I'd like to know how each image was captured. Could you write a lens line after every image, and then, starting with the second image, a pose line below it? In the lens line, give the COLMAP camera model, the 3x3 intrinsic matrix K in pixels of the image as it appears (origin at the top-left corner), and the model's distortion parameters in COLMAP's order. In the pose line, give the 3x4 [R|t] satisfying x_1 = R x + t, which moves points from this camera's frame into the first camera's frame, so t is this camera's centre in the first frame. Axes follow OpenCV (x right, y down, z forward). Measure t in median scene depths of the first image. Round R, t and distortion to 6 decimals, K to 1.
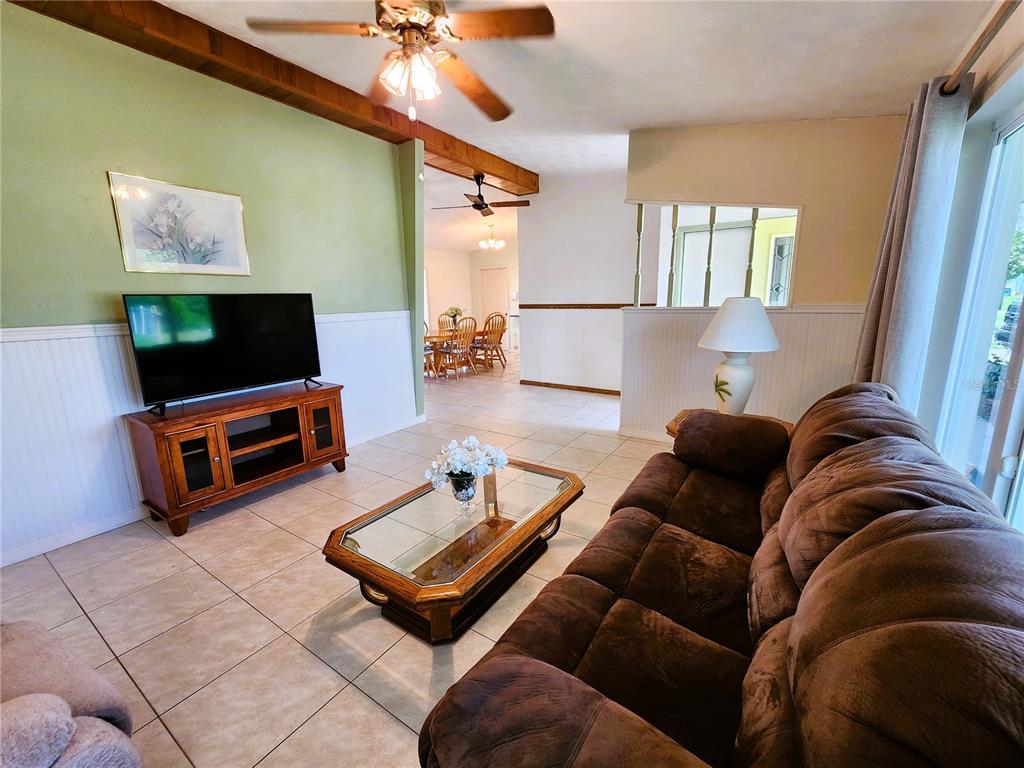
lens RADIAL K [[420.8, 0, 509.7], [0, 420.8, 382.4], [0, 0, 1]] dist [-0.001578, 0.000462]
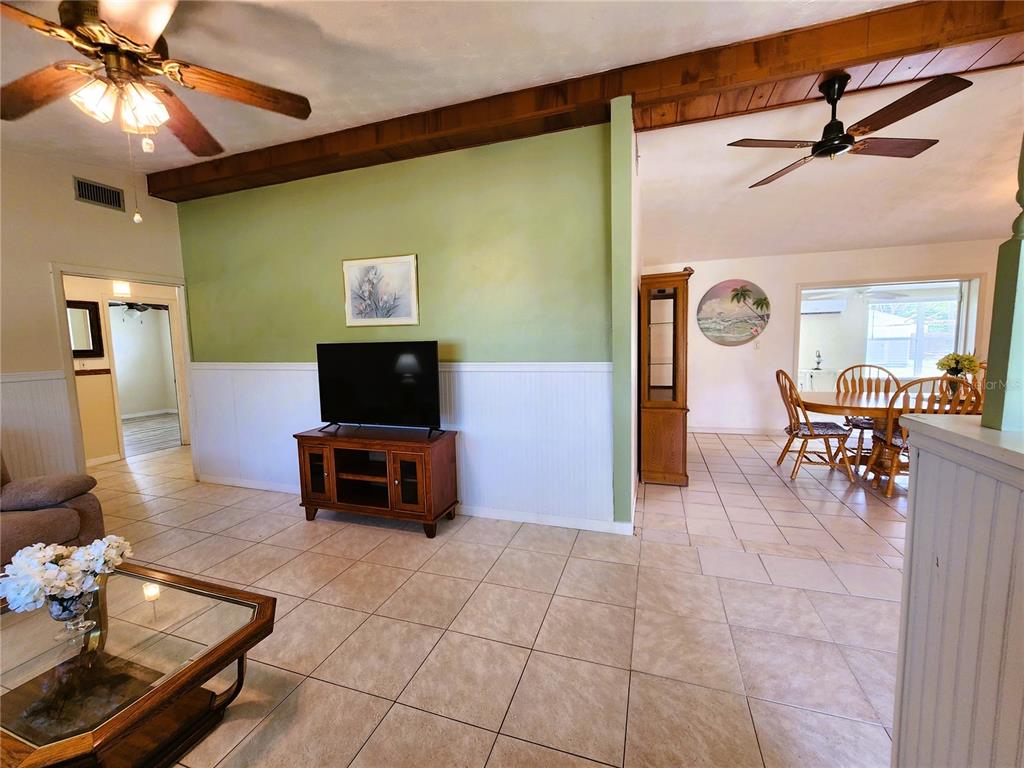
lens RADIAL K [[420.8, 0, 509.7], [0, 420.8, 382.4], [0, 0, 1]] dist [-0.001578, 0.000462]
pose [[0.259743, 0.109017, -0.959504, 0.522593], [-0.172953, 0.982793, 0.064844, -0.223037], [0.950064, 0.149106, 0.274128, 0.970358]]
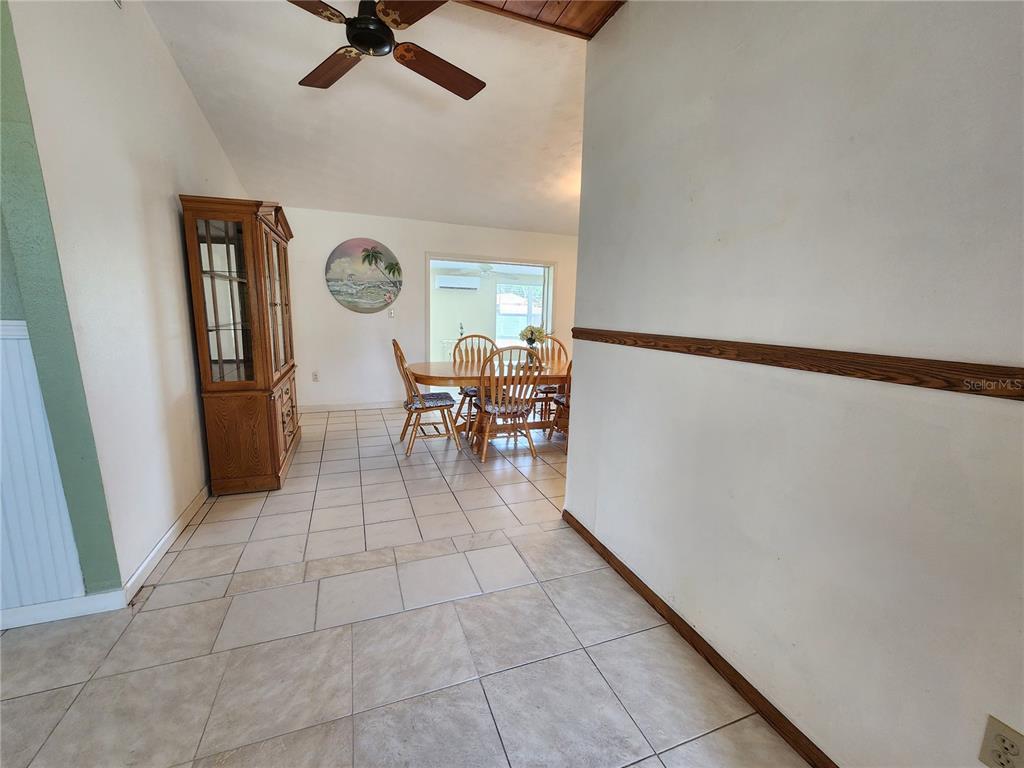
lens RADIAL K [[420.8, 0, 509.7], [0, 420.8, 382.4], [0, 0, 1]] dist [-0.001578, 0.000462]
pose [[0.812554, 0.140373, -0.565731, 0.430367], [-0.161690, 0.986761, 0.012609, -0.273983], [0.560012, 0.081227, 0.824493, 1.367809]]
